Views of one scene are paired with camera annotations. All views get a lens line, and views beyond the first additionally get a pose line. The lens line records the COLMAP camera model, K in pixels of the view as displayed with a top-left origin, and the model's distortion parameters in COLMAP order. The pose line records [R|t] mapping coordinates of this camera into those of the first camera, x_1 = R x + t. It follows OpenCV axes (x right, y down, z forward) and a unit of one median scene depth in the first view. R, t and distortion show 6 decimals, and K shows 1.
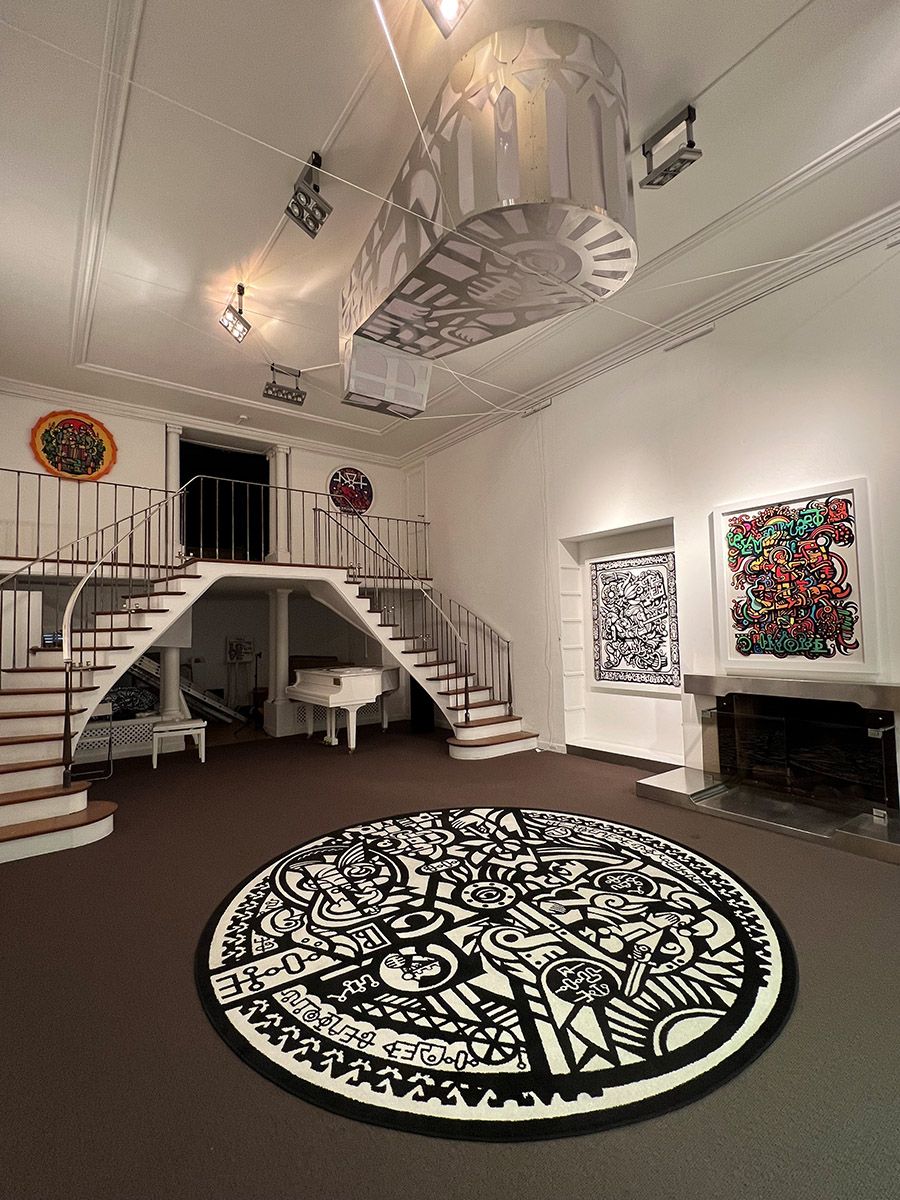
lens RADIAL K [[530.2, 0, 452.6], [0, 530.2, 602.9], [0, 0, 1]] dist [0.013578, 0.000058]
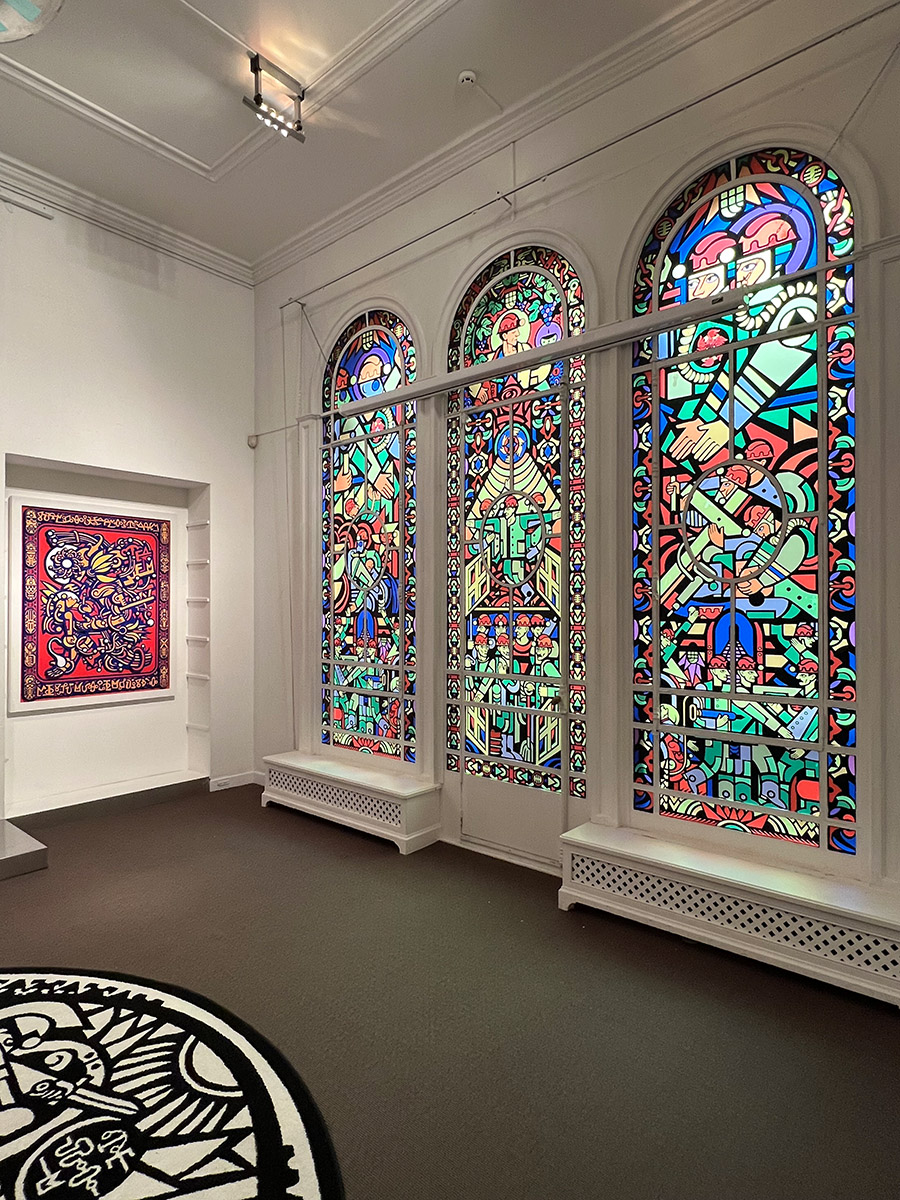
lens RADIAL K [[658.4, 0, 456.1], [0, 658.4, 608.4], [0, 0, 1]] dist [0.007154, -0.010085]
pose [[-0.223035, 0.023637, 0.974524, -0.511008], [-0.050045, 0.998110, -0.035662, 0.037936], [-0.973525, -0.056724, -0.221431, 0.614896]]
